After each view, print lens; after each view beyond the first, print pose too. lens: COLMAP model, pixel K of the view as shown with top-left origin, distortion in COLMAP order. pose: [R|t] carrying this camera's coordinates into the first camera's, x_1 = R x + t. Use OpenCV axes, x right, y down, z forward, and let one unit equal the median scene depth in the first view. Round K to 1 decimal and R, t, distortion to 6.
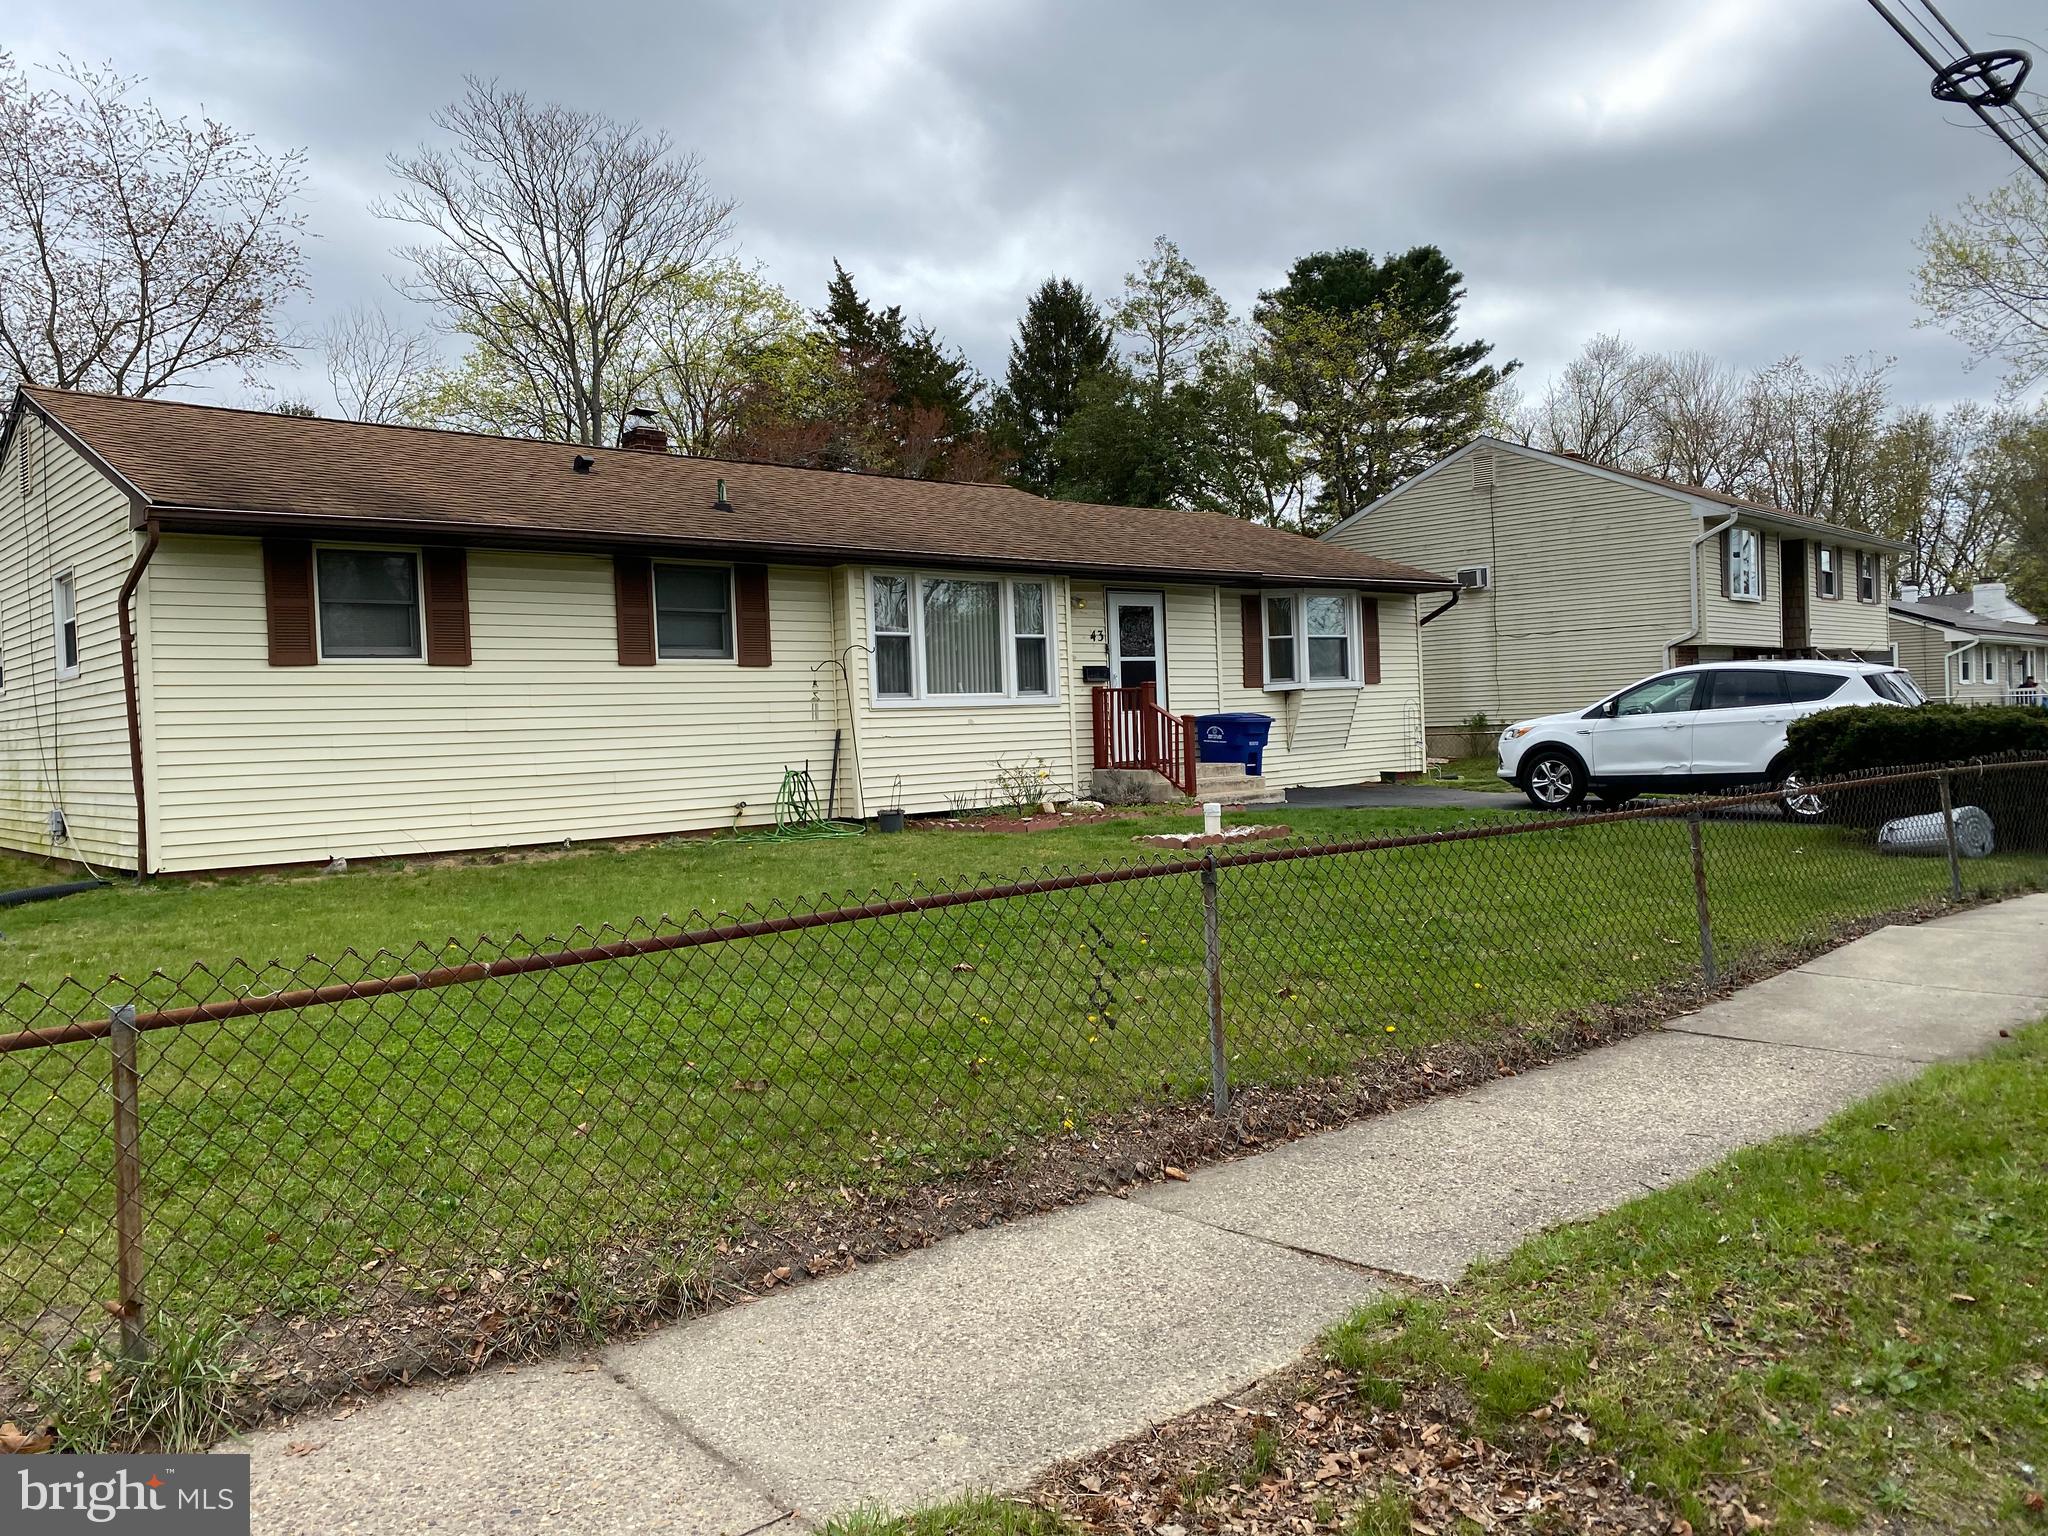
lens RADIAL K [[1584.3, 0, 988.5], [0, 1584.3, 782.6], [0, 0, 1]] dist [0.042917, -0.050135]
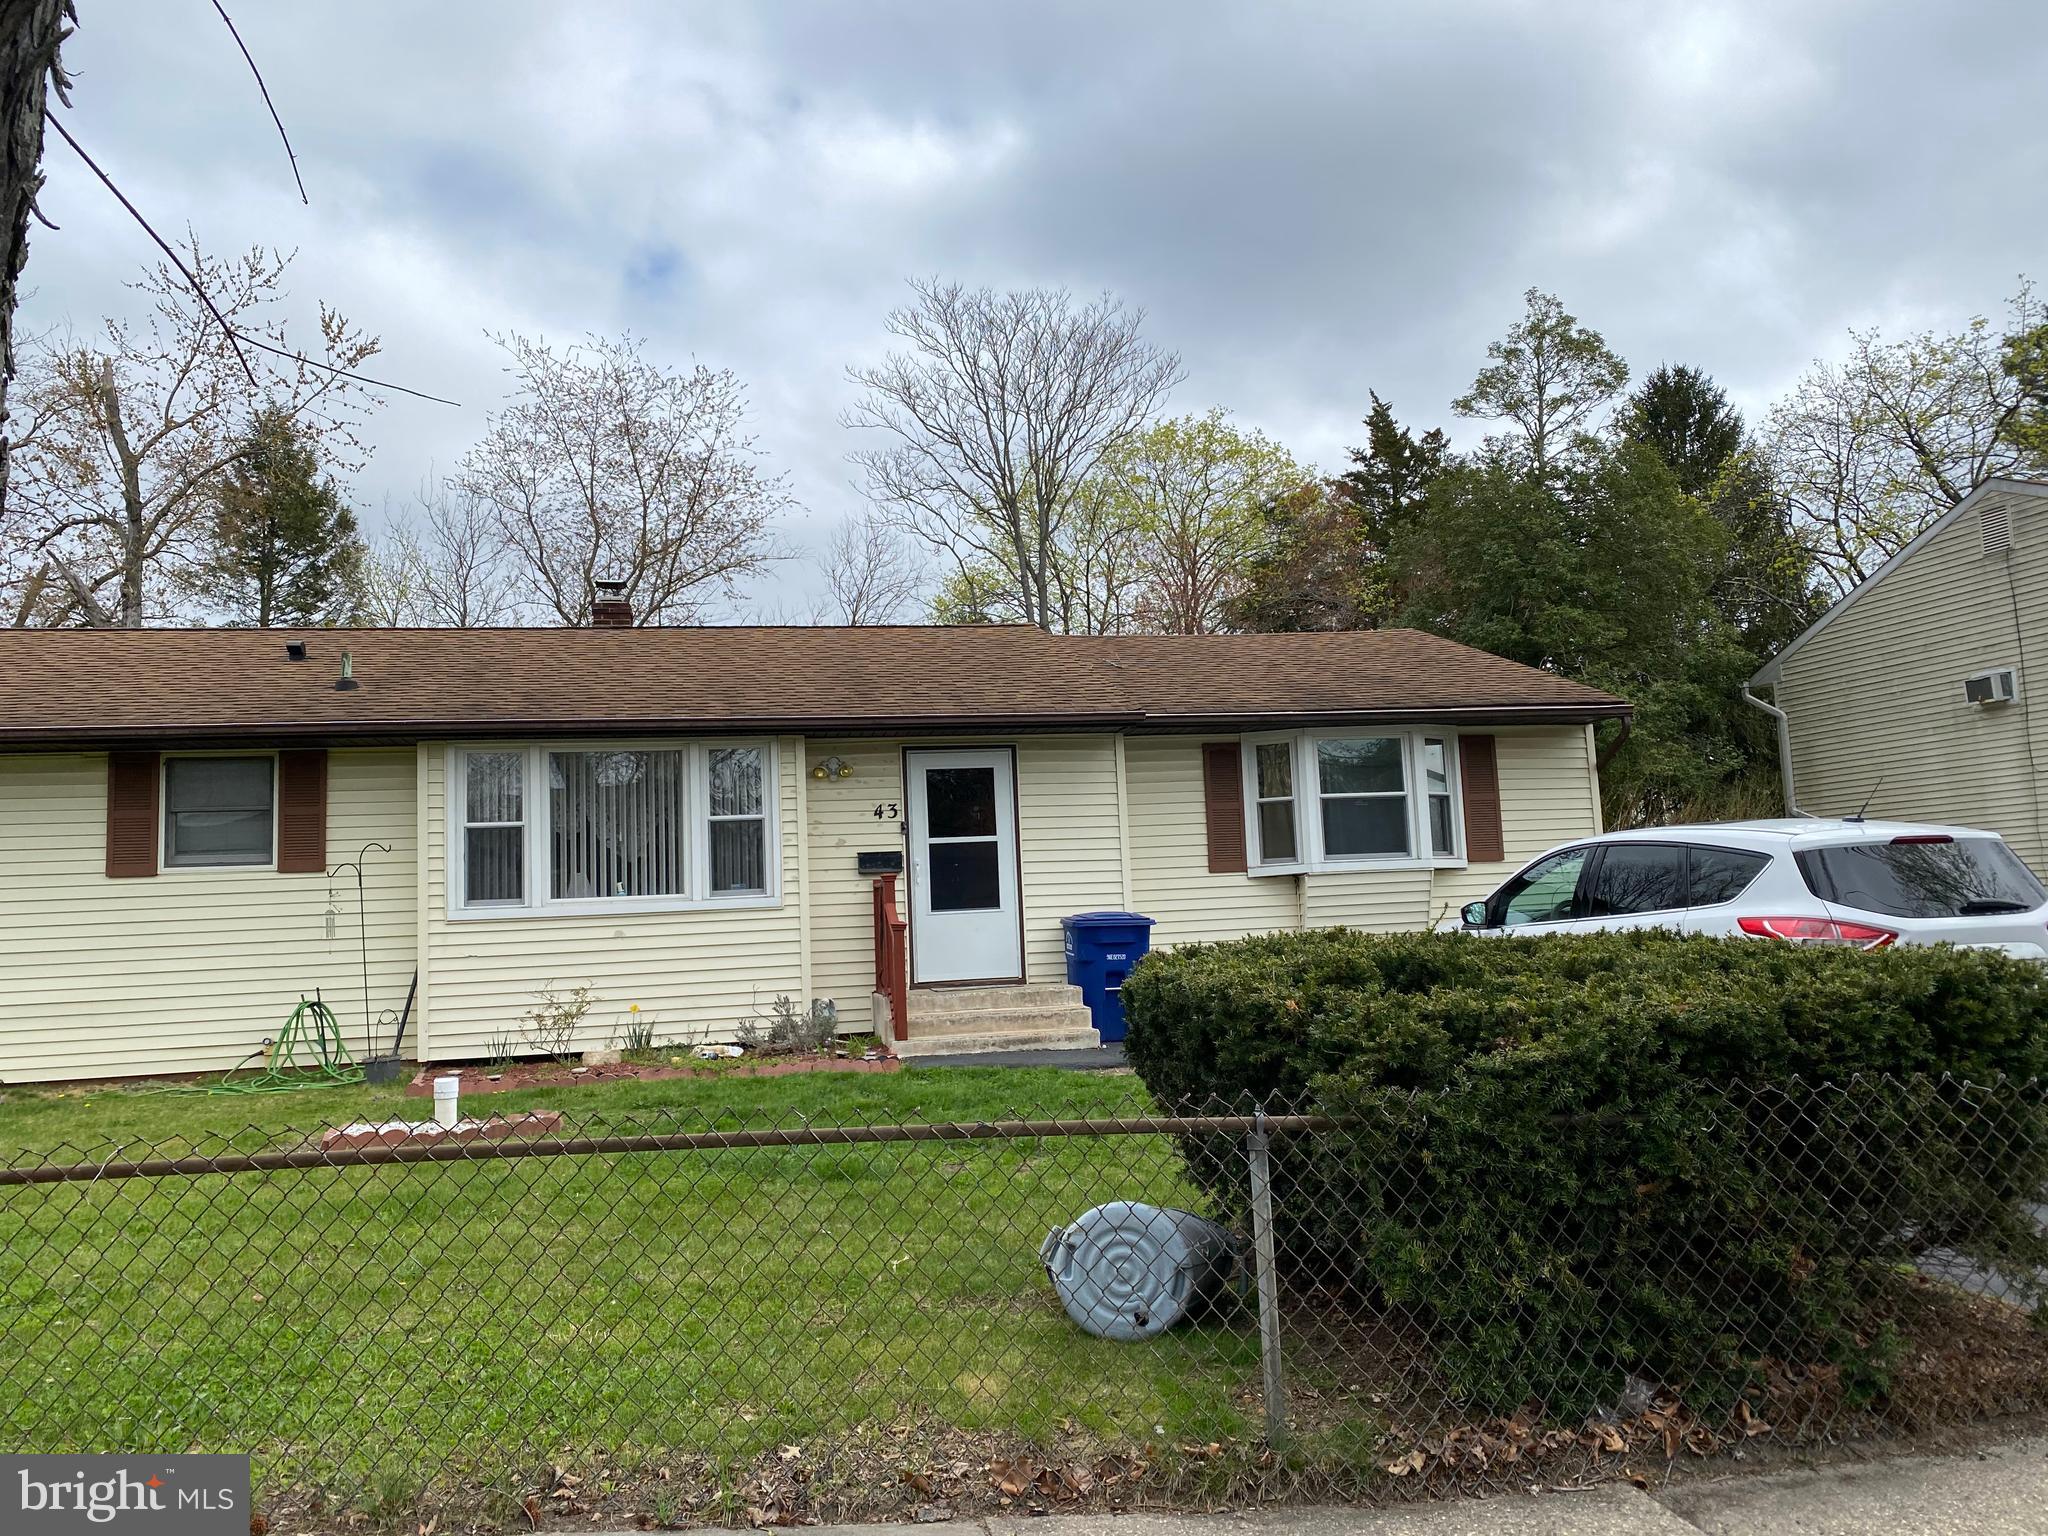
lens RADIAL K [[1584.3, 0, 1019.0], [0, 1584.3, 761.3], [0, 0, 1]] dist [0.042917, -0.050135]
pose [[0.863763, -0.053094, -0.501093, 0.486102], [-0.006086, 0.993262, -0.115733, -0.029645], [0.503862, 0.103016, 0.857620, 0.378097]]
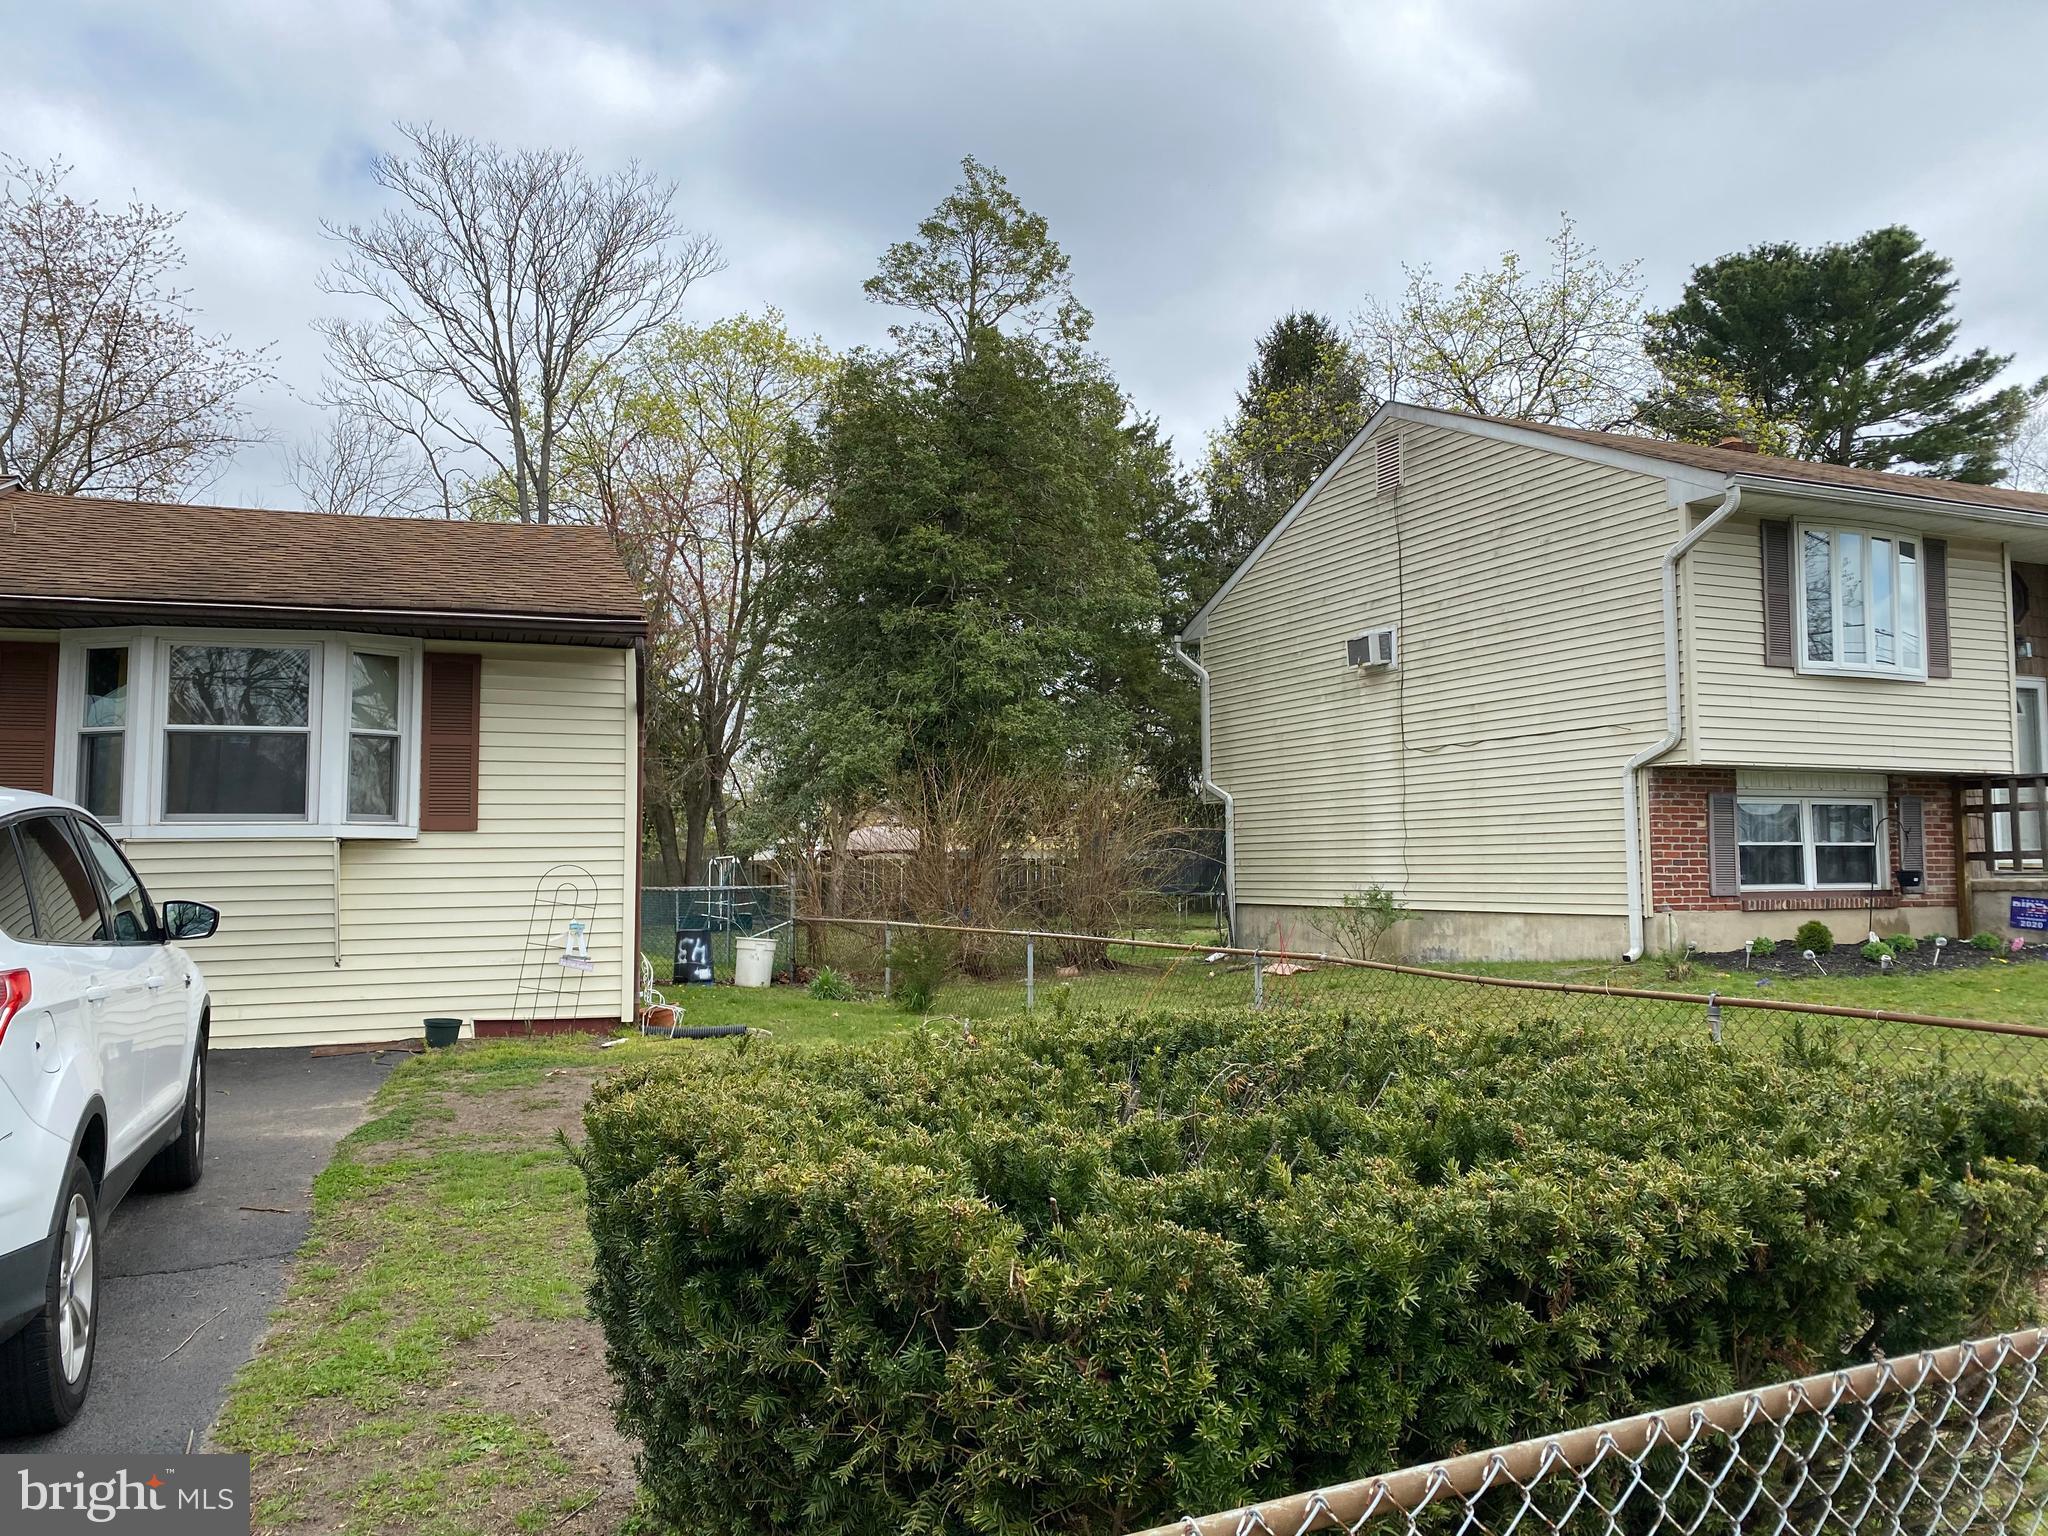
lens RADIAL K [[1584.3, 0, 1026.3], [0, 1584.3, 758.8], [0, 0, 1]] dist [0.042917, -0.050135]
pose [[0.921794, 0.001866, -0.387676, 0.695889], [-0.040251, 0.995045, -0.090916, -0.055645], [0.385586, 0.099410, 0.917301, 0.739641]]
